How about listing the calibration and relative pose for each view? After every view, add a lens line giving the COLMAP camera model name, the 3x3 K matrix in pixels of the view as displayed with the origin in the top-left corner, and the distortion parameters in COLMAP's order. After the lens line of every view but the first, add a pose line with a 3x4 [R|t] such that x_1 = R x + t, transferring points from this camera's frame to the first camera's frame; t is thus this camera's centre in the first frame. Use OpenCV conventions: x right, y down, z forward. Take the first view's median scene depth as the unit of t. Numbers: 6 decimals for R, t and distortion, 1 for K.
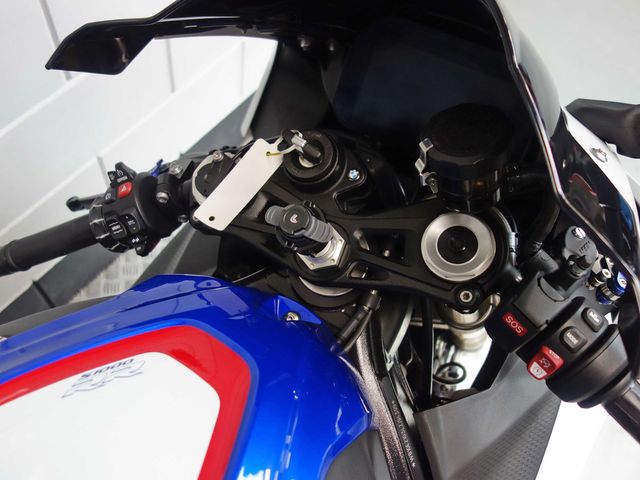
lens RADIAL K [[522.3, 0, 324.5], [0, 522.3, 237.5], [0, 0, 1]] dist [0.004275, 0.005274]
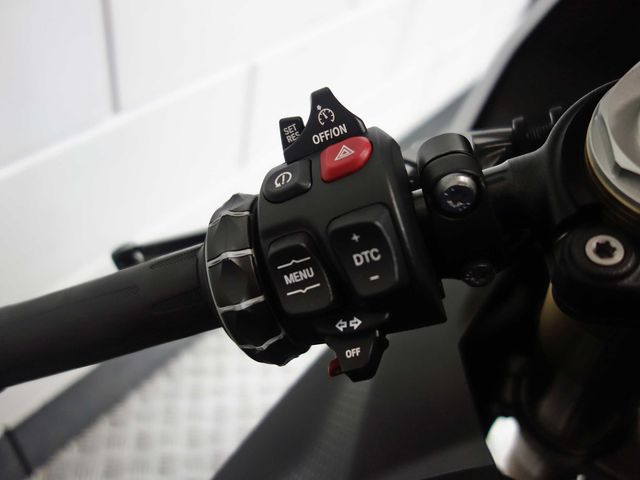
lens RADIAL K [[528.1, 0, 320.0], [0, 528.1, 240.0], [0, 0, 1]] dist [0.011084, 0.005235]
pose [[0.997568, 0.068000, -0.015320, -0.378608], [-0.069662, 0.964844, -0.253422, 0.037948], [-0.002451, 0.253873, 0.967234, 0.684959]]
